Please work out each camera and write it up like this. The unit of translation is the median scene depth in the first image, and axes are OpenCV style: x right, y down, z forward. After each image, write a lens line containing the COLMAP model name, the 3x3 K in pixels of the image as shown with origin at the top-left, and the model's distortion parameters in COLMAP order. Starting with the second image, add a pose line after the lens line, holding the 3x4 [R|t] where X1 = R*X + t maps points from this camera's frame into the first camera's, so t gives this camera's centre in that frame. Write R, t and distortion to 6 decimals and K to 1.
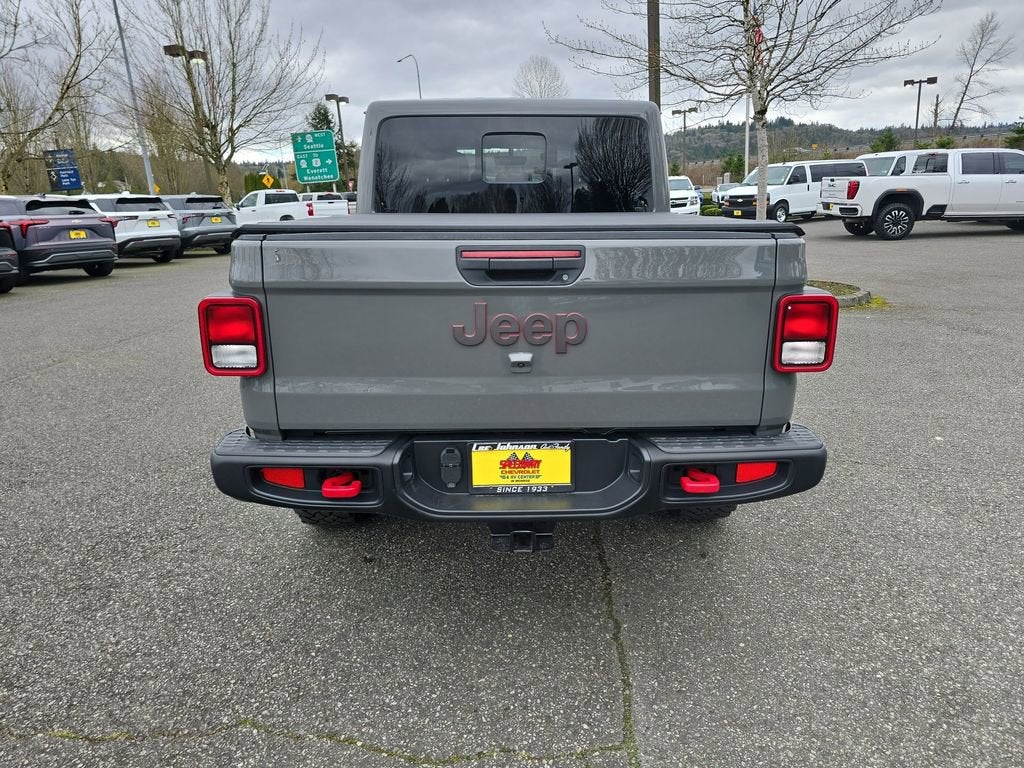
lens RADIAL K [[683.2, 0, 517.4], [0, 683.2, 377.2], [0, 0, 1]] dist [0.055256, -0.048800]
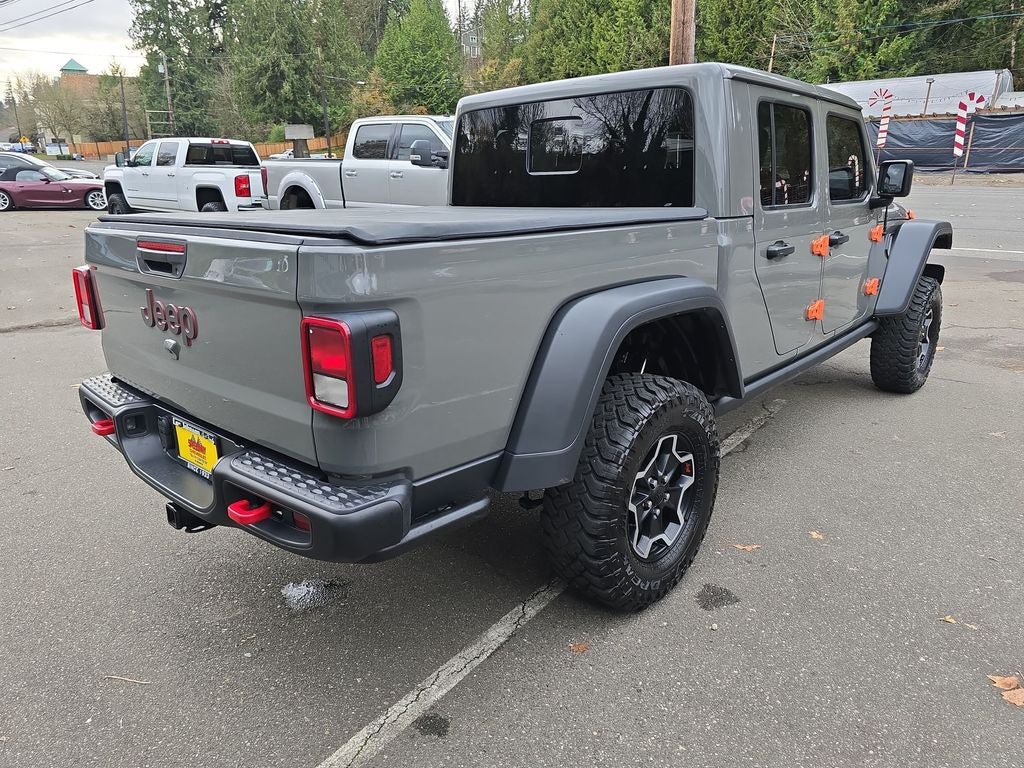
lens RADIAL K [[683.2, 0, 523.1], [0, 683.2, 376.7], [0, 0, 1]] dist [0.055256, -0.048800]
pose [[0.729599, 0.173204, -0.661578, 1.085257], [-0.163030, 0.983556, 0.077708, -0.147162], [0.664158, 0.051161, 0.745839, 0.546978]]
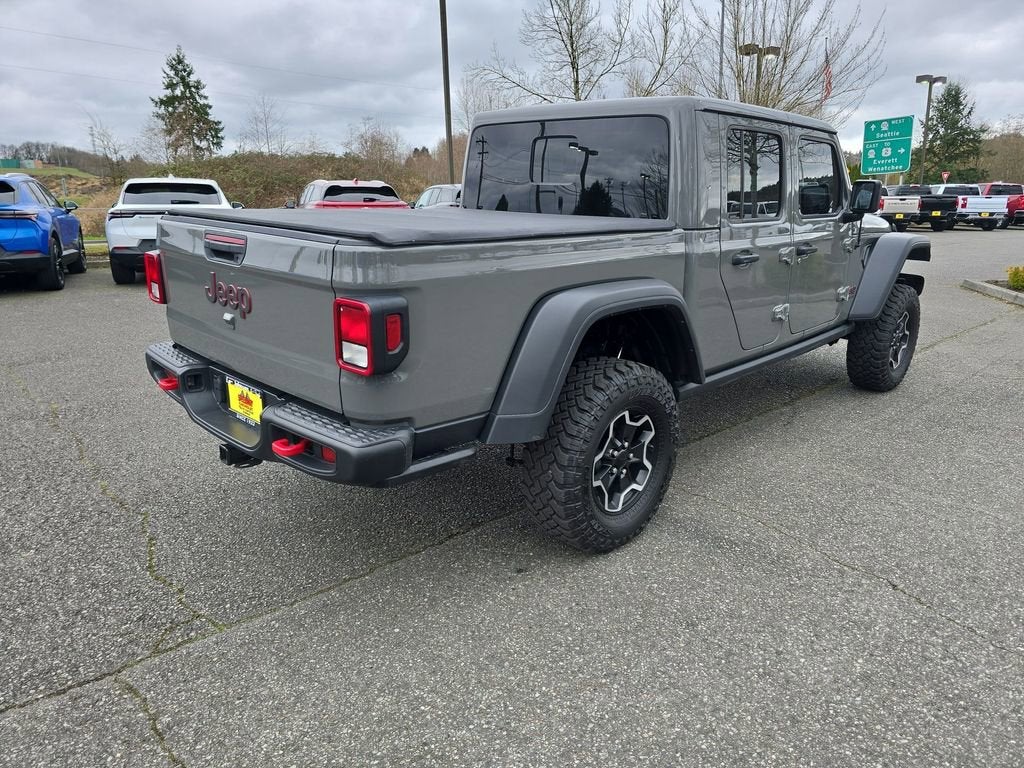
lens RADIAL K [[683.2, 0, 525.1], [0, 683.2, 382.1], [0, 0, 1]] dist [0.055256, -0.048800]
pose [[0.705868, 0.213113, -0.675524, 1.303019], [-0.200584, 0.974770, 0.097923, -0.148156], [0.679350, 0.066379, 0.730806, 0.405009]]
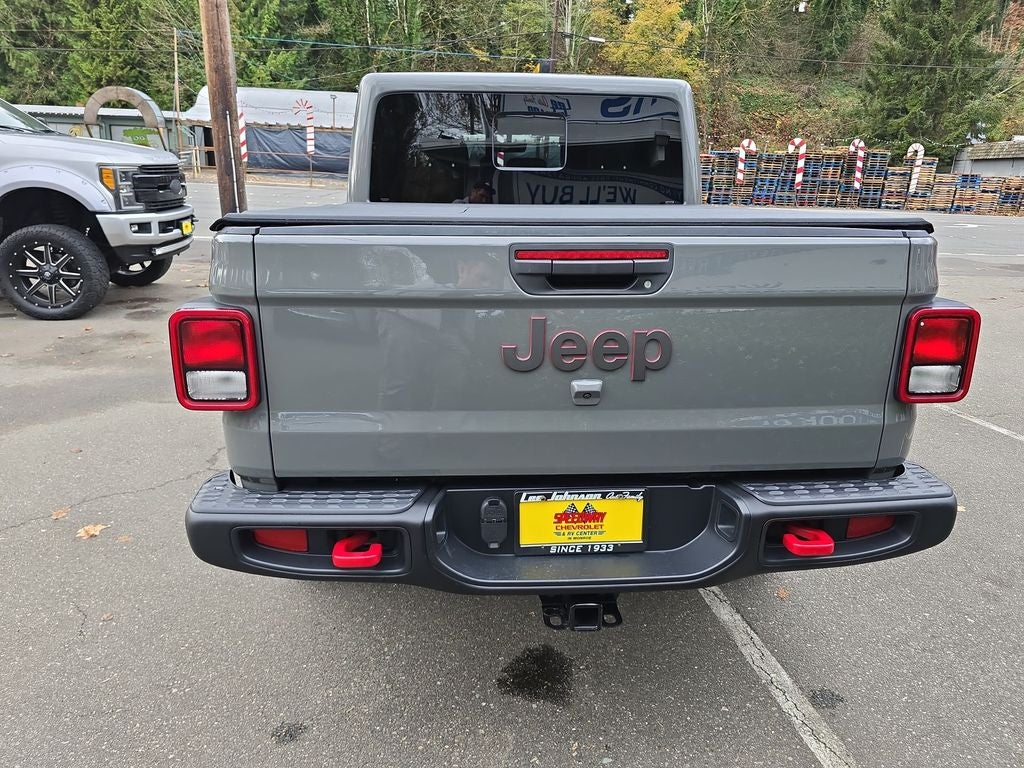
lens RADIAL K [[683.2, 0, 512.2], [0, 683.2, 375.7], [0, 0, 1]] dist [0.055256, -0.048800]
pose [[0.998989, -0.000896, 0.044952, -0.113238], [0.000558, 0.999972, 0.007522, -0.045433], [-0.044958, -0.007489, 0.998961, 0.211199]]
